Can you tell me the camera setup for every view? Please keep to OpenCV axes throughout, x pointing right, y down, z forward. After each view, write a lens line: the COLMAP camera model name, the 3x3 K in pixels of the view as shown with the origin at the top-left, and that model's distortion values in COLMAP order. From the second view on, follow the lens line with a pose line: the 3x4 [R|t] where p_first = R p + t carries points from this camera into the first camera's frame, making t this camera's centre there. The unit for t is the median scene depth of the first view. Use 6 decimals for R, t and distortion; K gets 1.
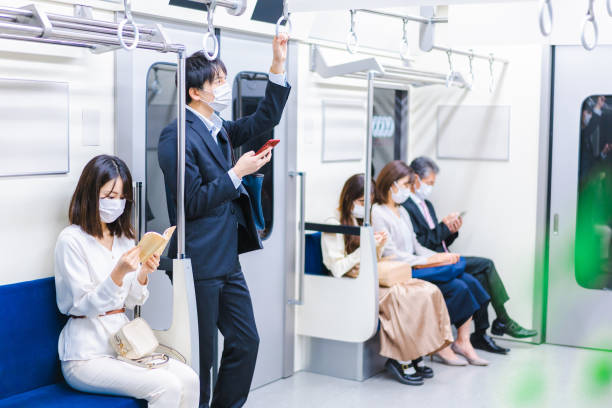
lens RADIAL K [[957.1, 0, 308.4], [0, 957.1, 204.0], [0, 0, 1]] dist [-0.005861, 0.000000]
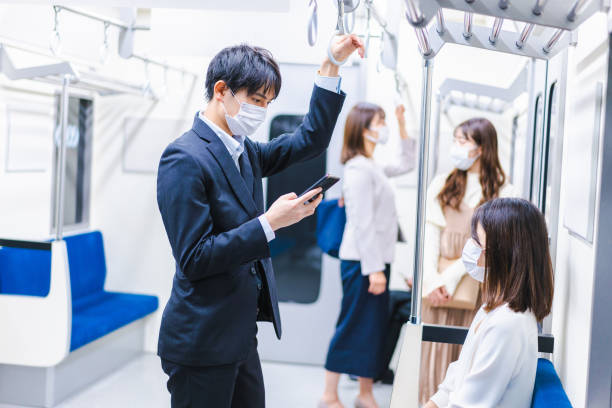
lens RADIAL K [[957.1, 0, 307.4], [0, 957.1, 204.0], [0, 0, 1]] dist [-0.005861, 0.000000]
pose [[0.931991, 0.013424, 0.362234, -0.049338], [-0.007117, 0.999799, -0.018741, 0.002448], [-0.362412, 0.014889, 0.931899, 0.040563]]
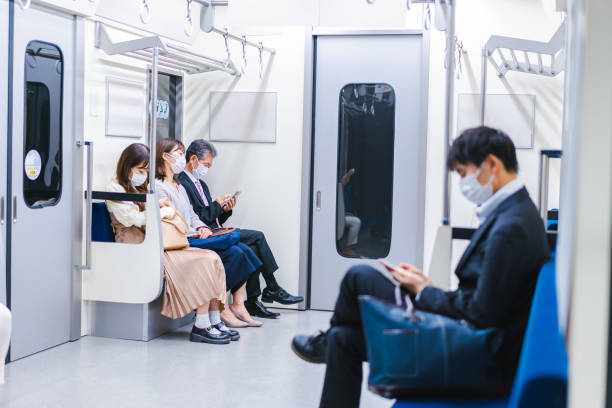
lens RADIAL K [[957.1, 0, 303.5], [0, 957.1, 213.2], [0, 0, 1]] dist [-0.005861, 0.000000]
pose [[0.965245, -0.003531, 0.261324, -0.052235], [0.008418, 0.999810, -0.017585, 0.062491], [-0.261212, 0.019174, 0.965091, -0.066864]]
